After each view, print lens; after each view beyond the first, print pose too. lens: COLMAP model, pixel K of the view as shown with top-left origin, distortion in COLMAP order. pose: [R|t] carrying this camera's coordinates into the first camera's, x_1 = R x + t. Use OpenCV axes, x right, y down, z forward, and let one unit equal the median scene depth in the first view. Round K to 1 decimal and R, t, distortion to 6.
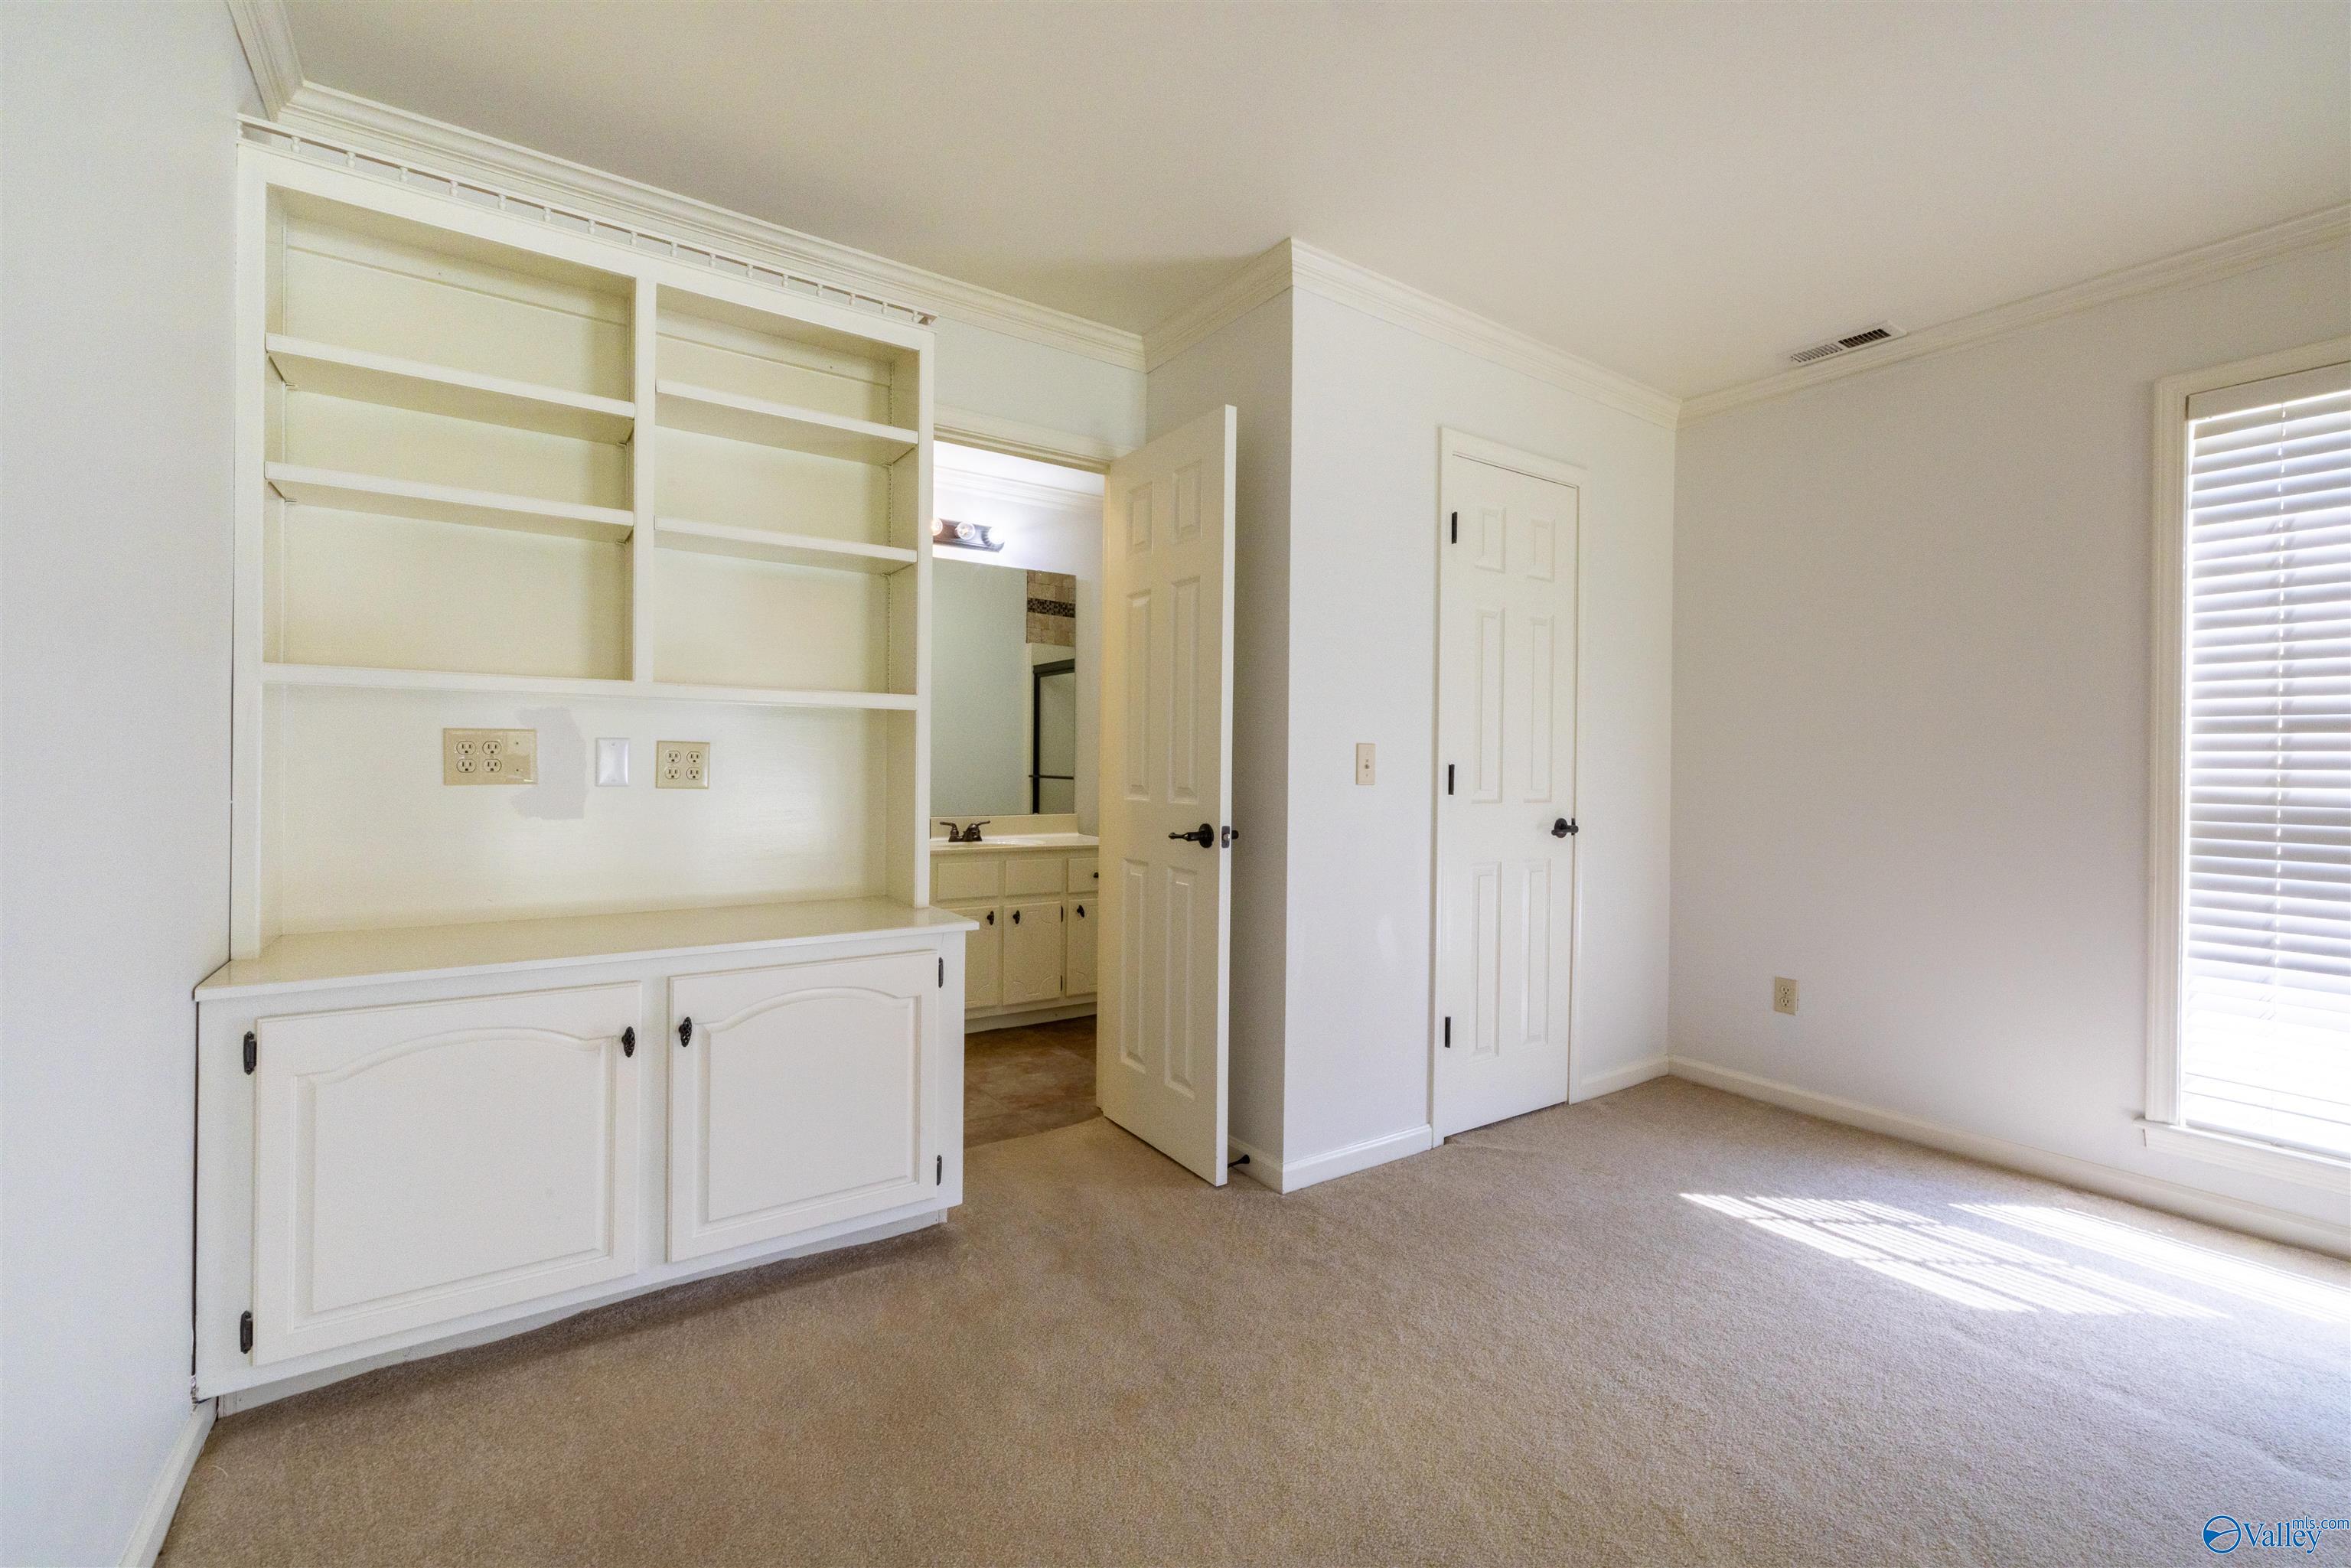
lens RADIAL K [[982.6, 0, 1177.6], [0, 982.6, 770.4], [0, 0, 1]] dist [-0.001290, 0.000390]
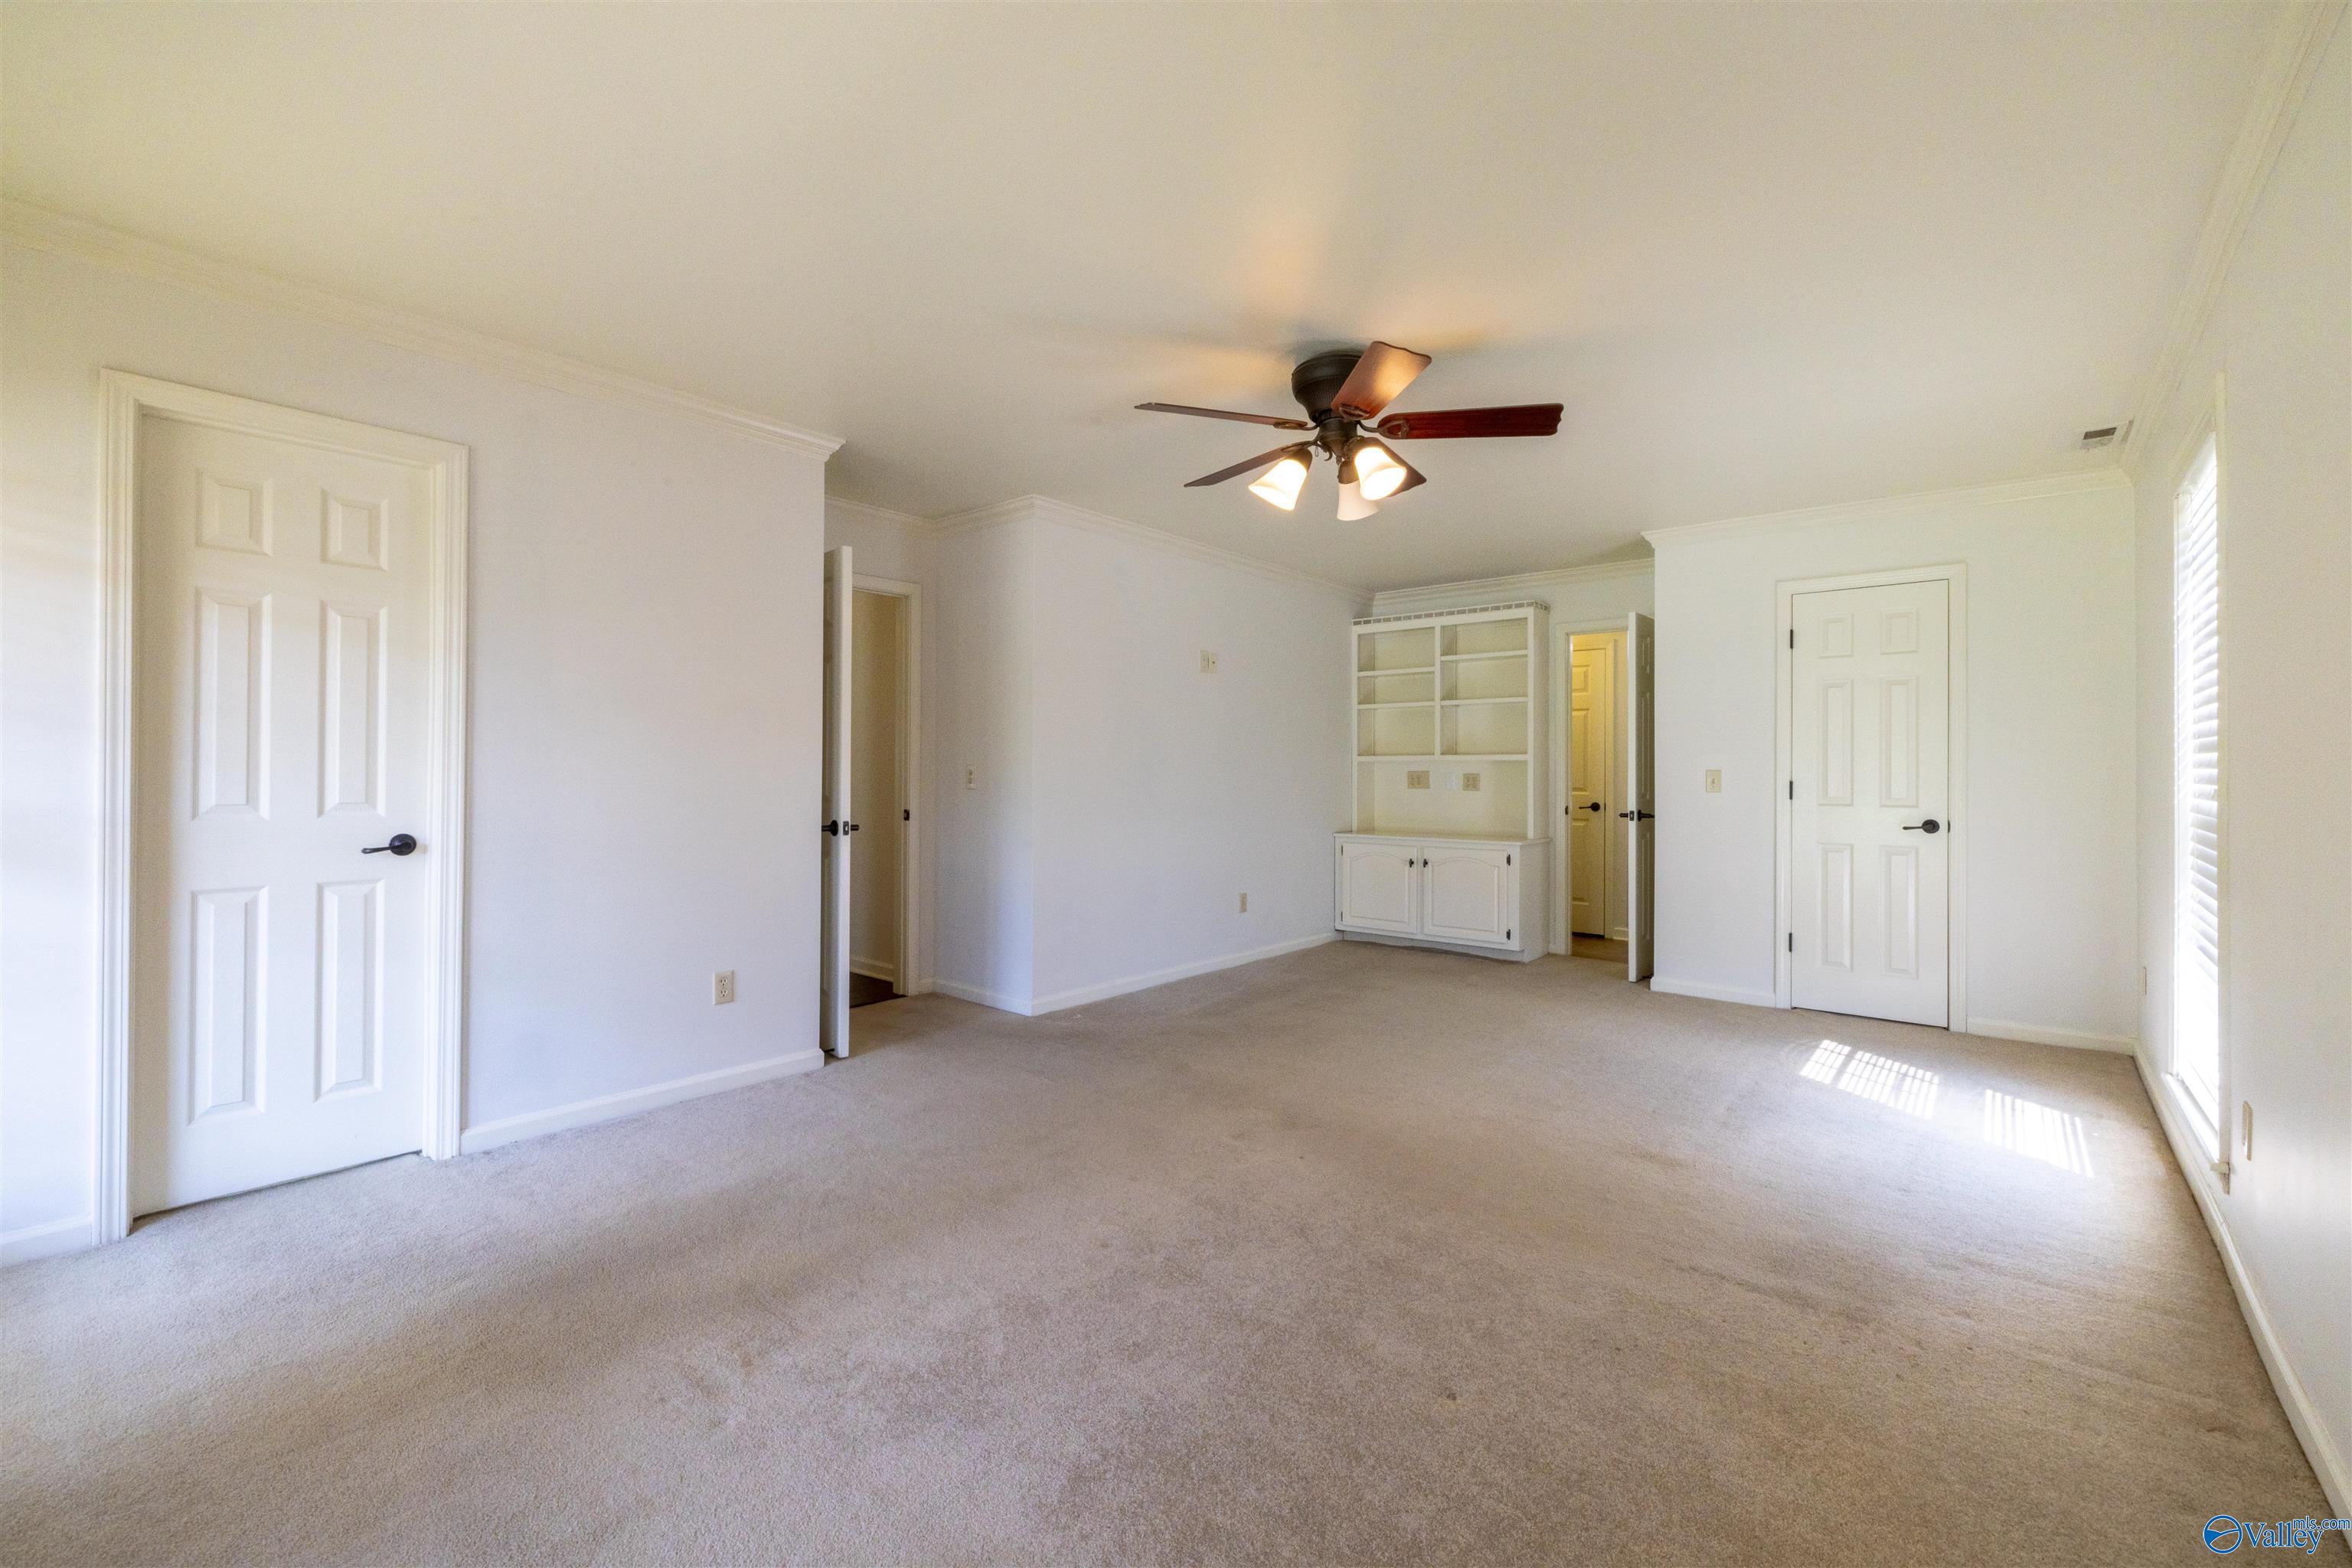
lens RADIAL K [[983.1, 0, 1178.1], [0, 983.1, 770.4], [0, 0, 1]] dist [-0.001290, 0.000390]
pose [[0.268317, -0.011811, -0.963258, 1.852059], [-0.002992, 0.999910, -0.013094, 0.000880], [0.963326, 0.006396, 0.268257, -0.515083]]
